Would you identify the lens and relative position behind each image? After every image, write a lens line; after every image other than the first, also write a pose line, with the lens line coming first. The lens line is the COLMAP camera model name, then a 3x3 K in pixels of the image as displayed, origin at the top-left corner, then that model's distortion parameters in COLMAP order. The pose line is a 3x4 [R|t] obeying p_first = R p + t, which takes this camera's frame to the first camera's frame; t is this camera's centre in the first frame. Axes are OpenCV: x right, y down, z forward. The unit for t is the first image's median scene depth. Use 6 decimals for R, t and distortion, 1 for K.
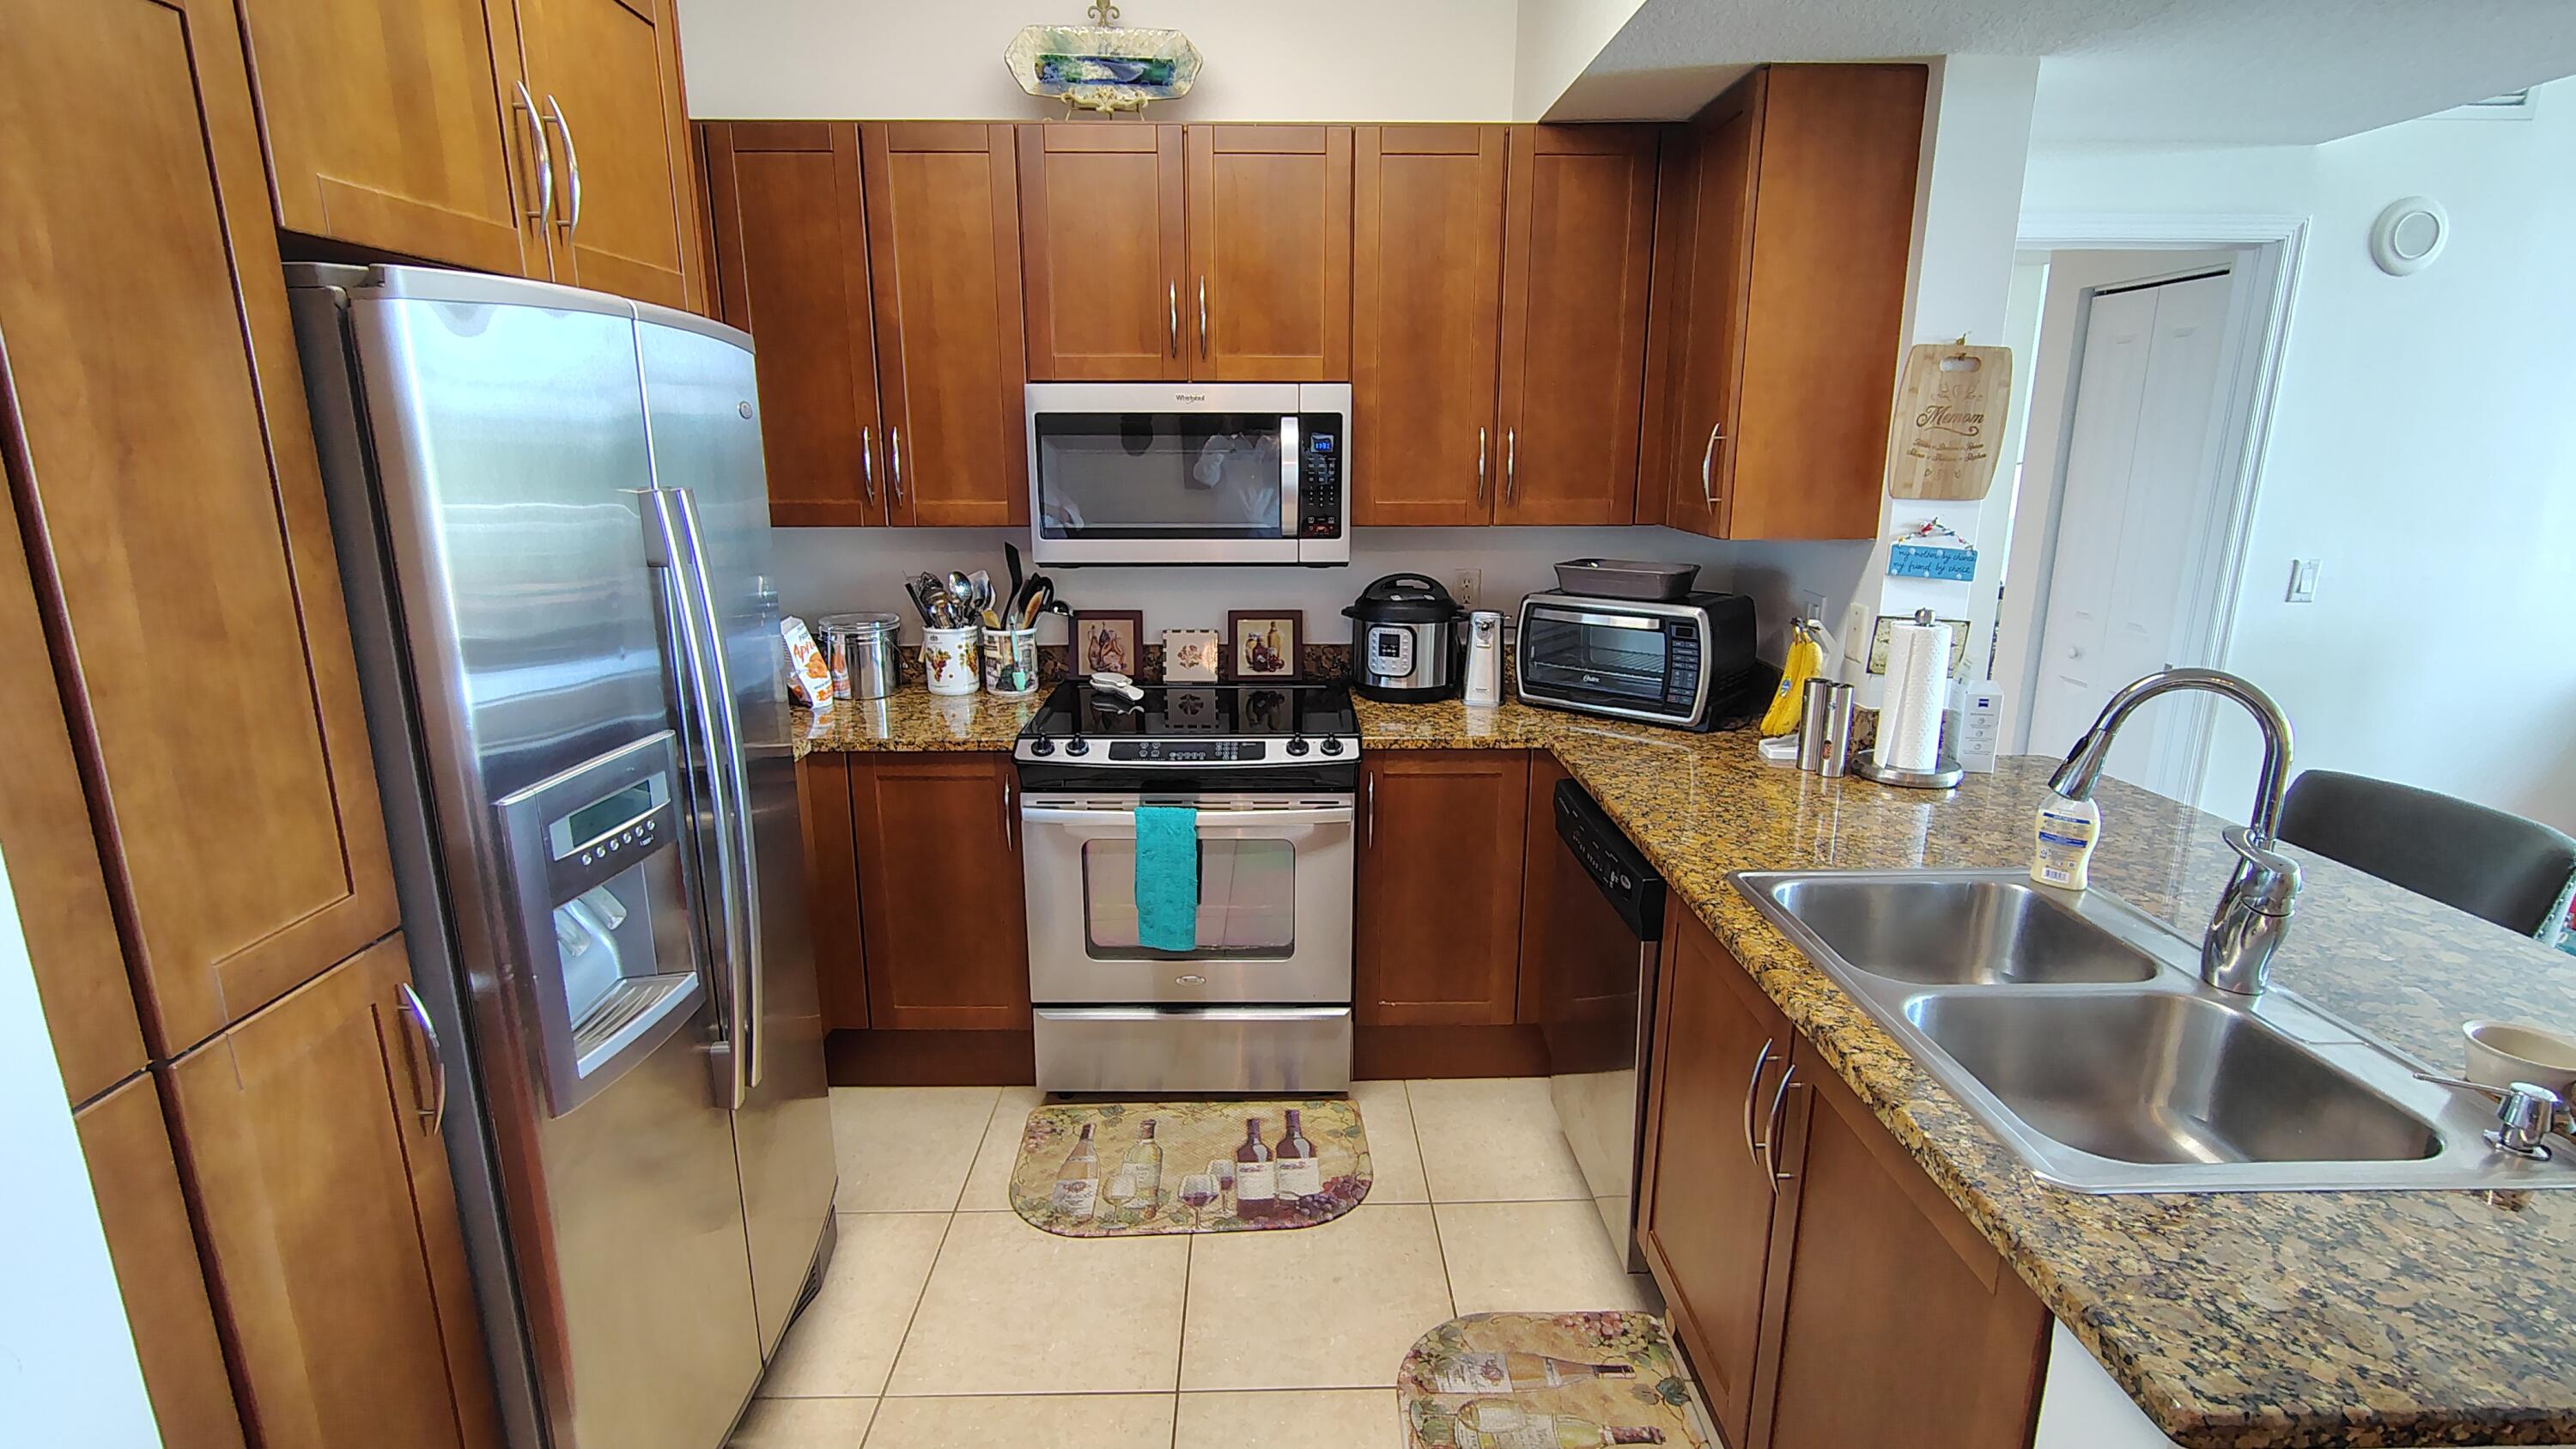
lens RADIAL K [[1200.1, 0, 1289.2], [0, 1200.1, 730.2], [0, 0, 1]] dist [-0.016711, 0.007614]
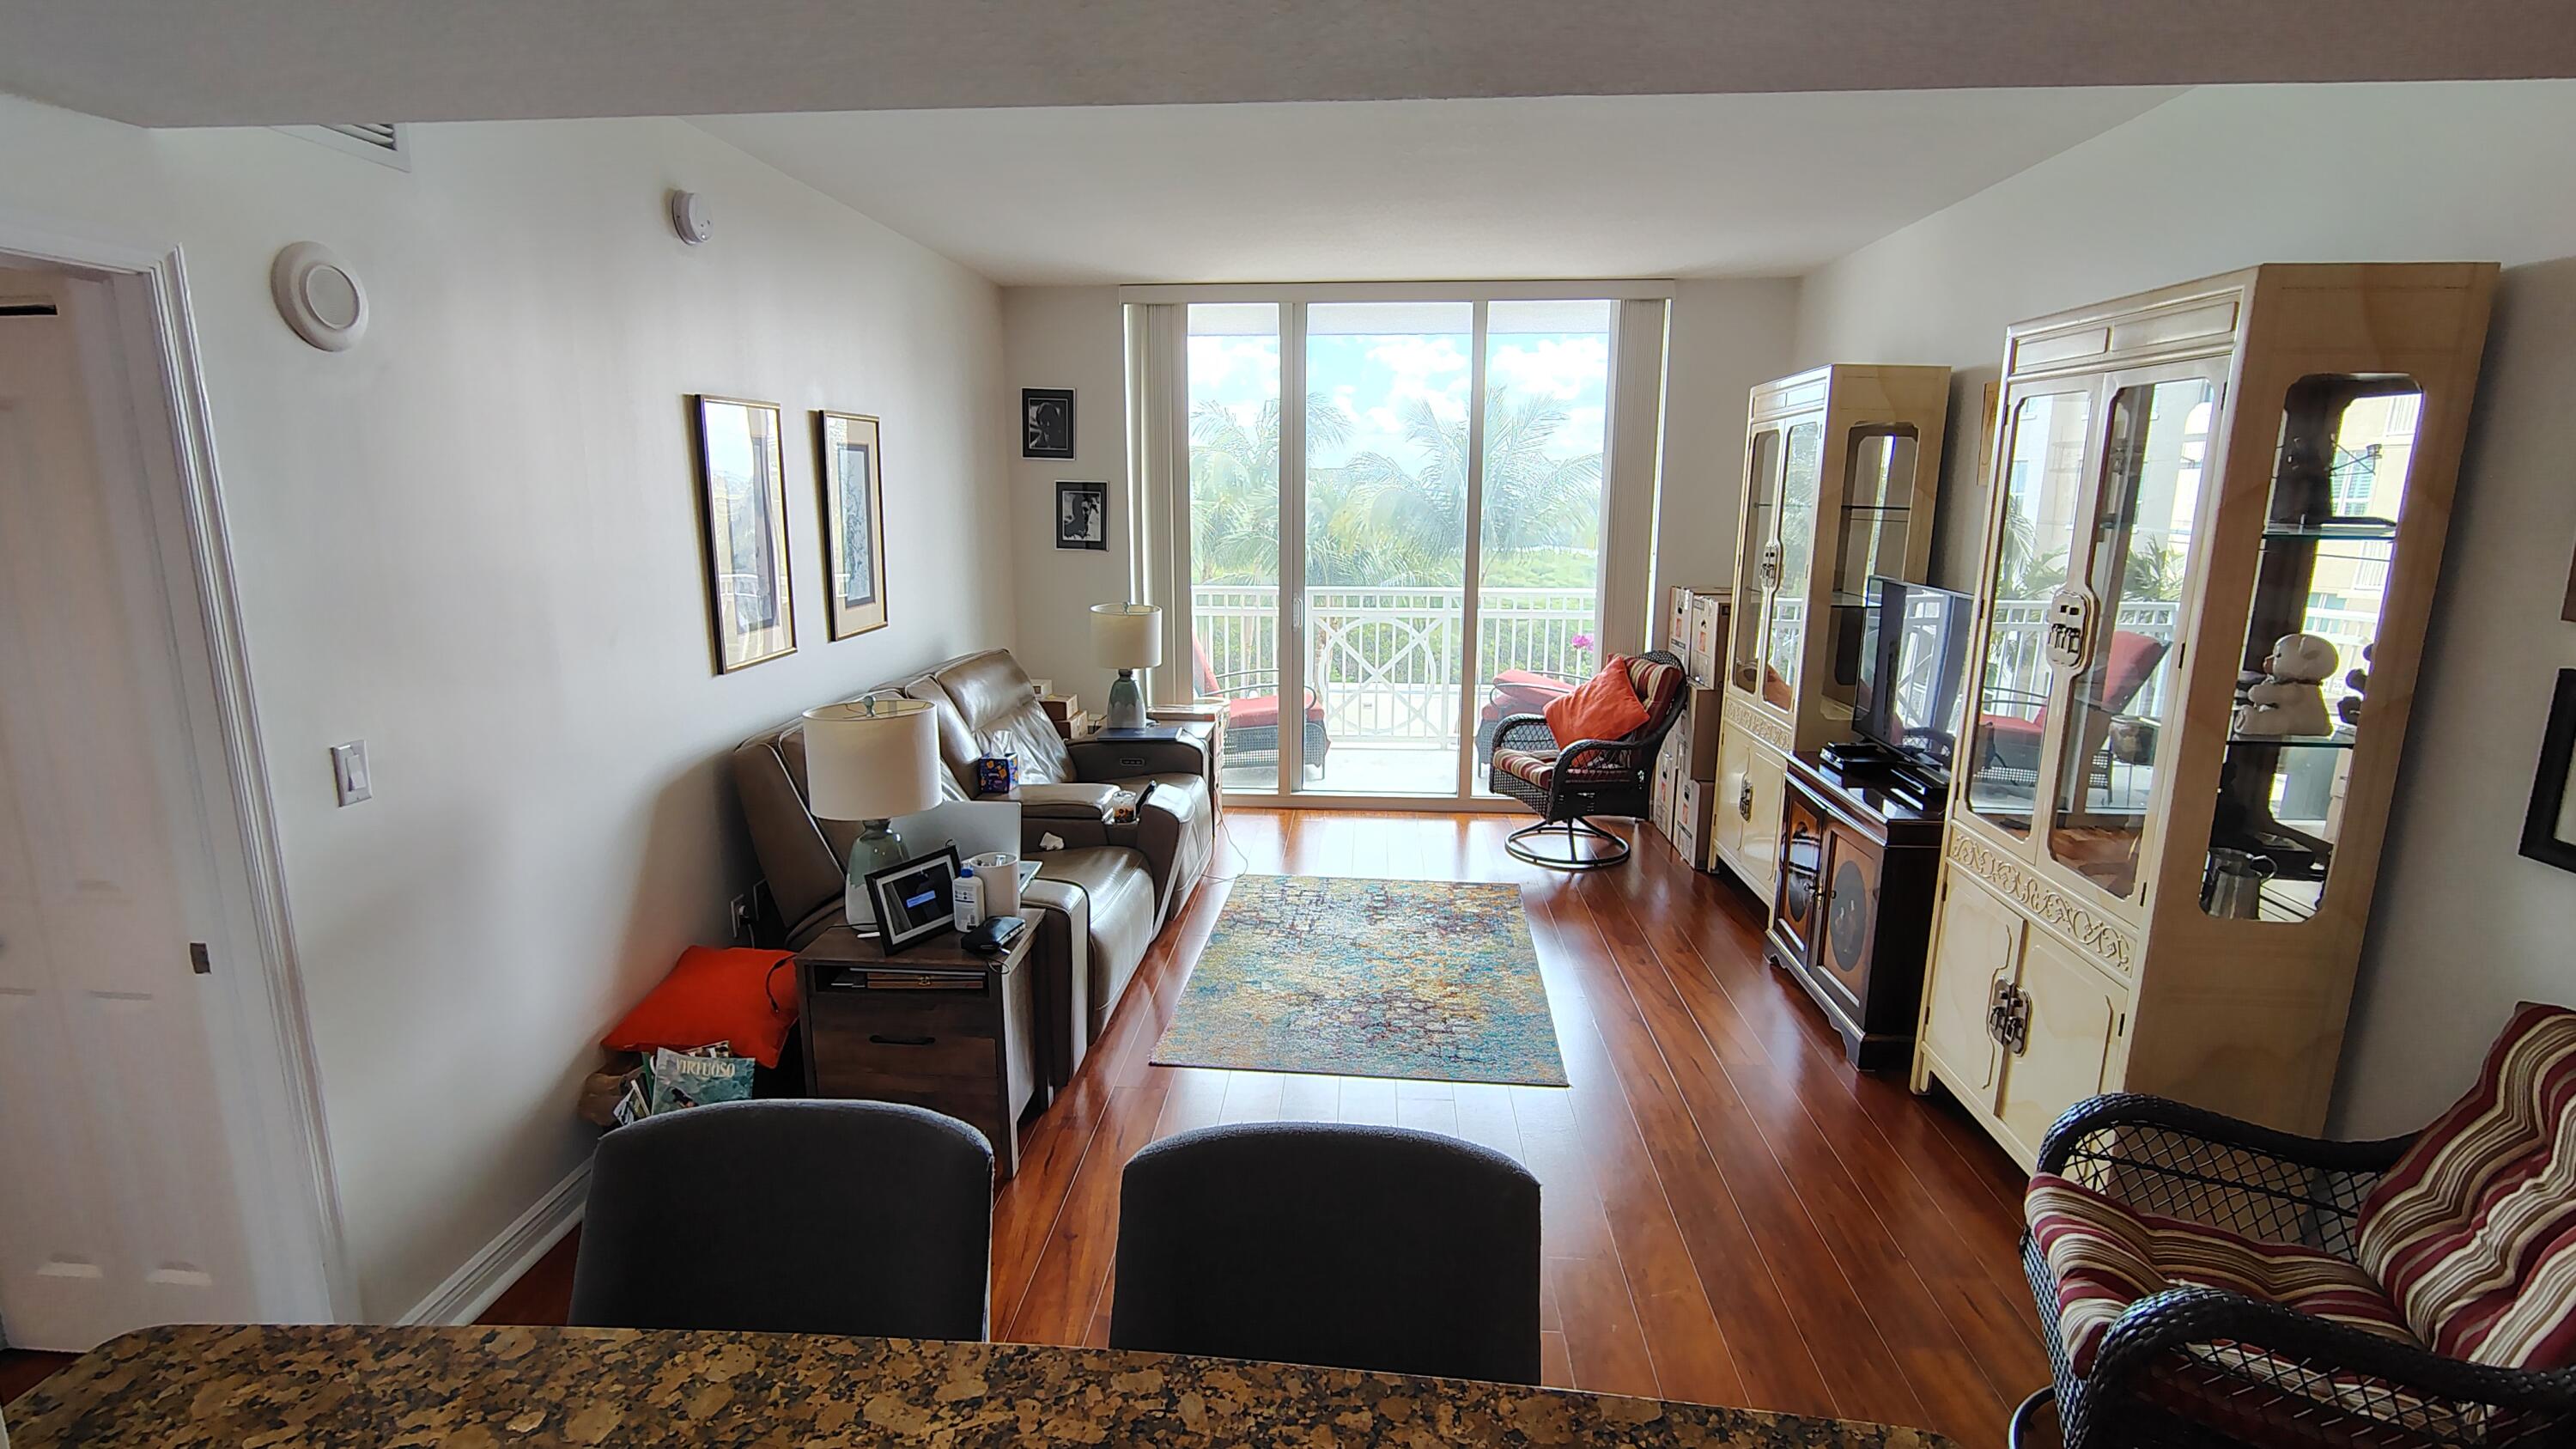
lens RADIAL K [[1204.9, 0, 1288.4], [0, 1204.9, 728.6], [0, 0, 1]] dist [-0.014244, 0.004183]
pose [[0.089712, -0.198193, 0.976049, 0.248976], [0.236817, 0.956139, 0.172383, -0.159548], [-0.967404, 0.215680, 0.132712, 0.415756]]
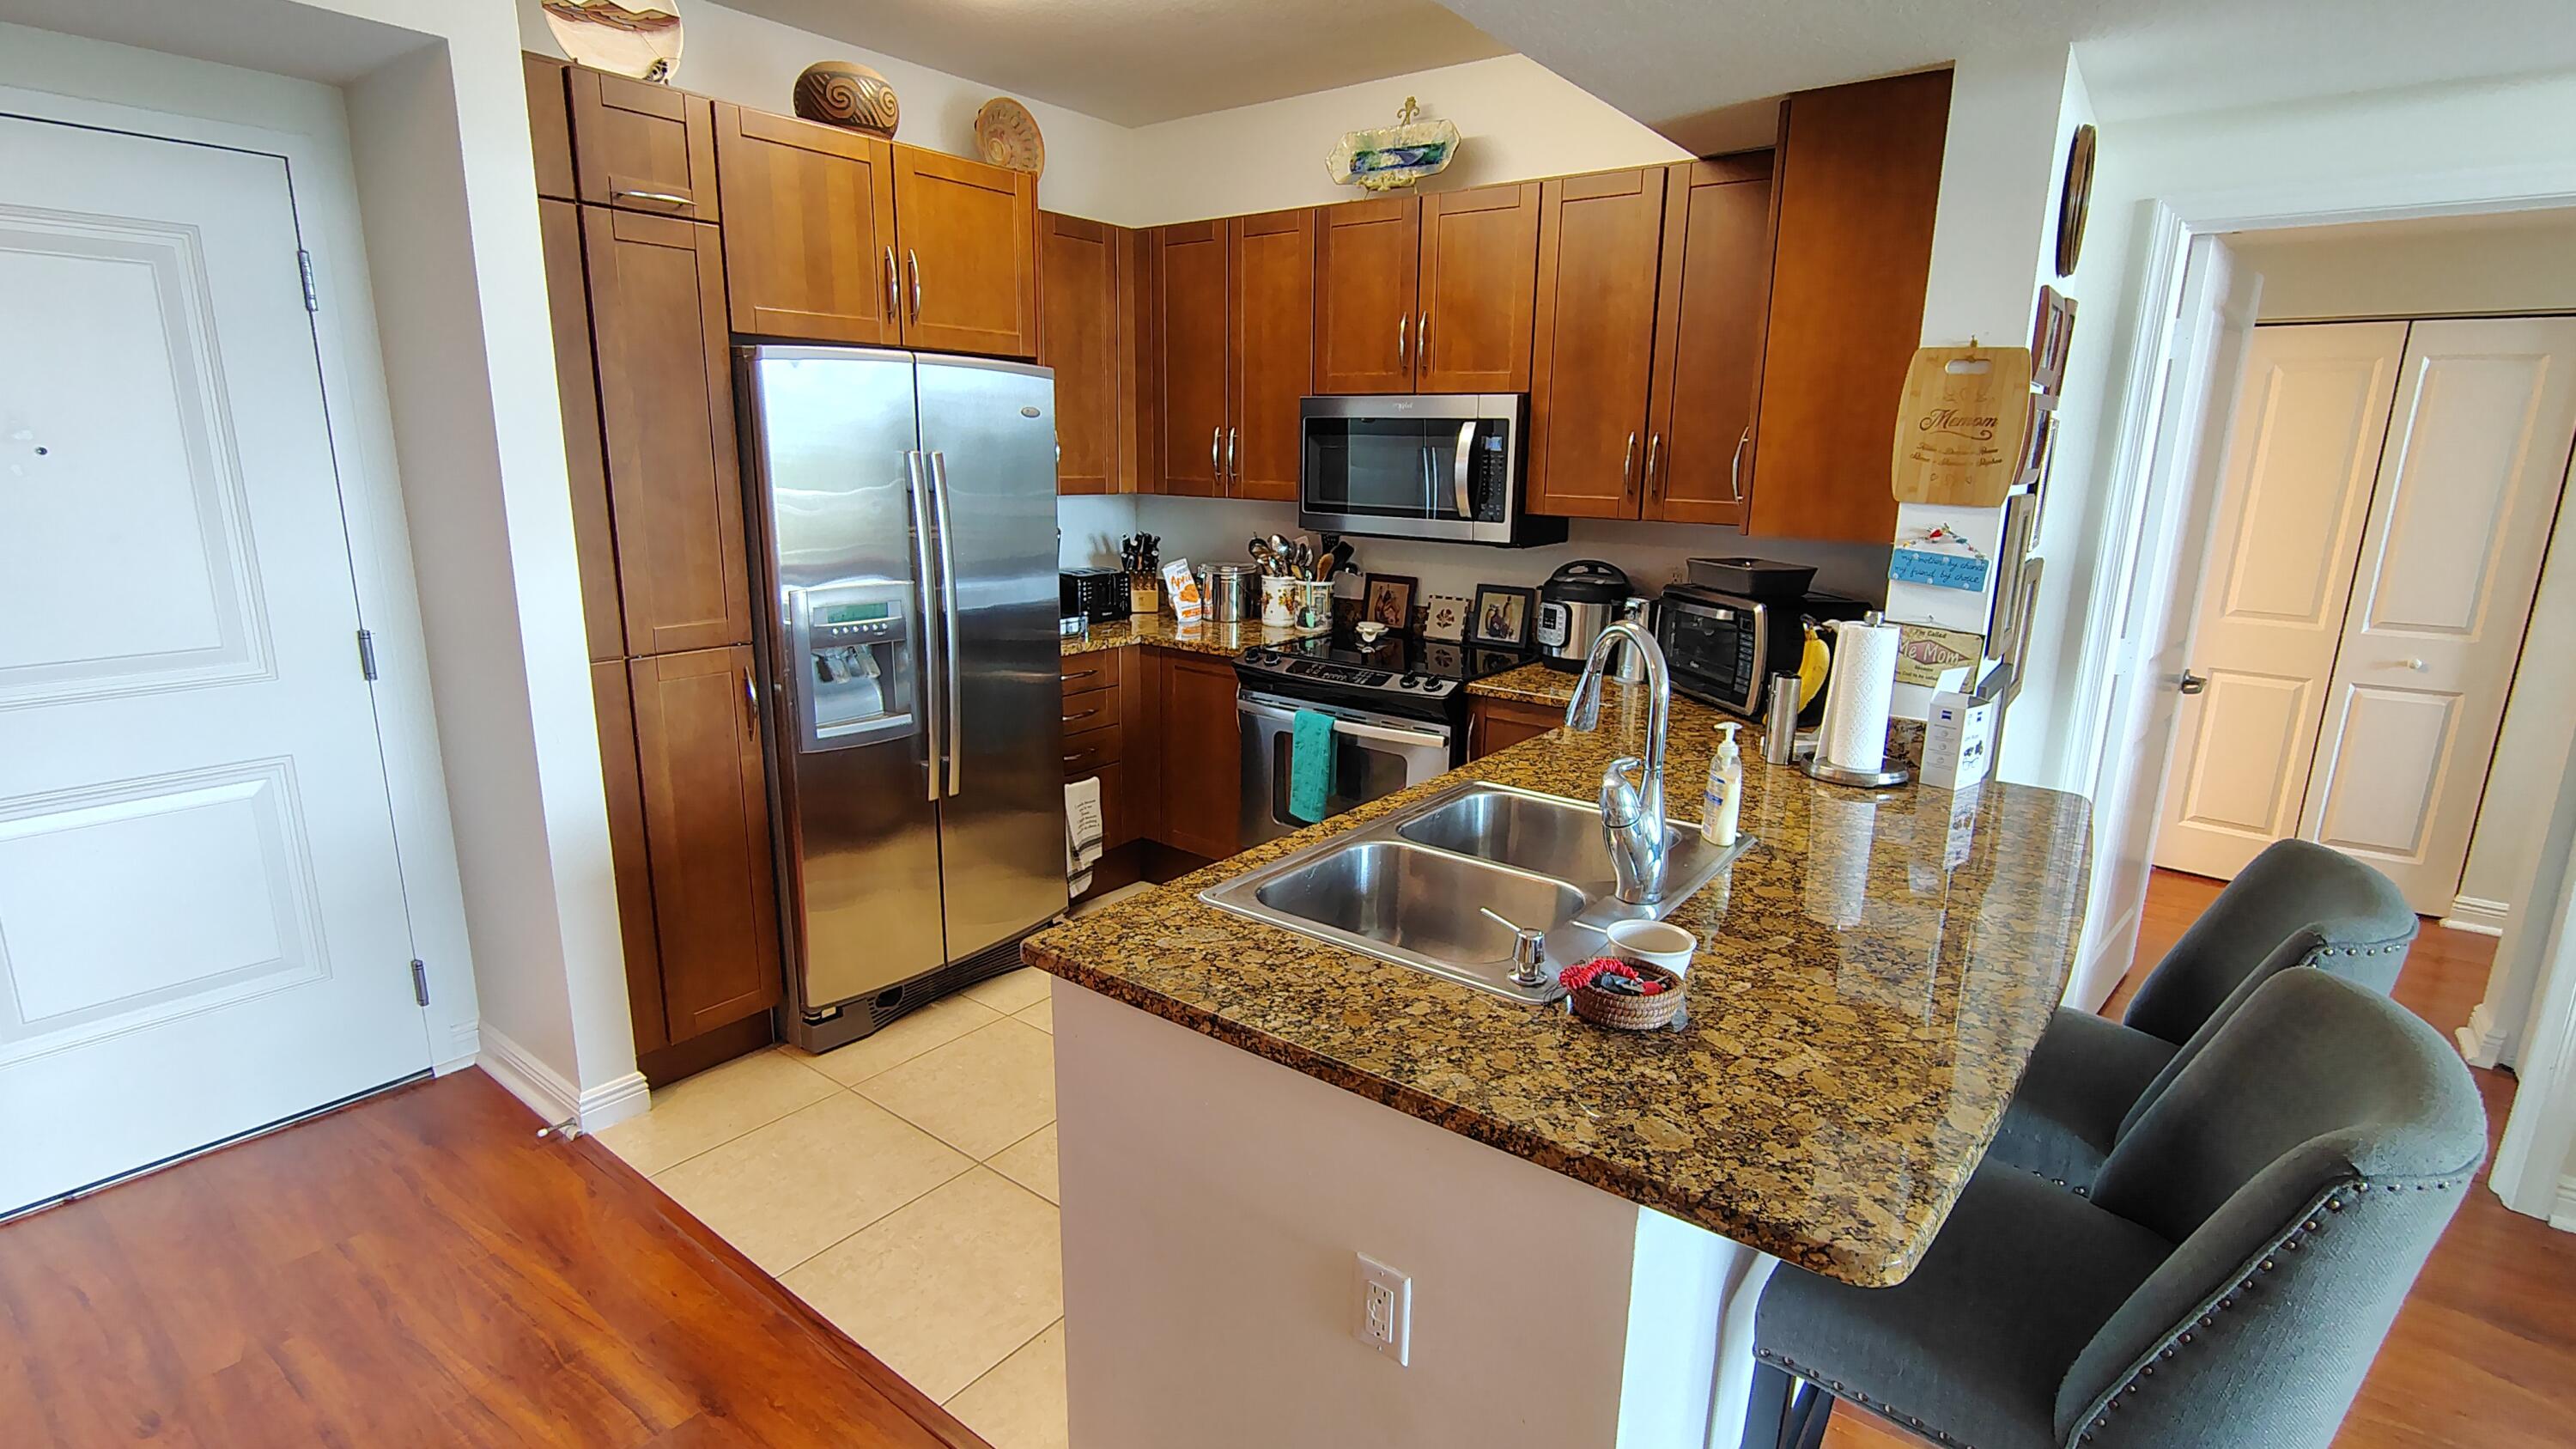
lens RADIAL K [[1204.9, 0, 1288.4], [0, 1204.9, 728.6], [0, 0, 1]] dist [-0.014244, 0.004183]
pose [[0.784247, 0.155450, -0.600660, 0.647105], [-0.165403, 0.985452, 0.039077, 0.032902], [0.597996, 0.068705, 0.798549, -0.080191]]
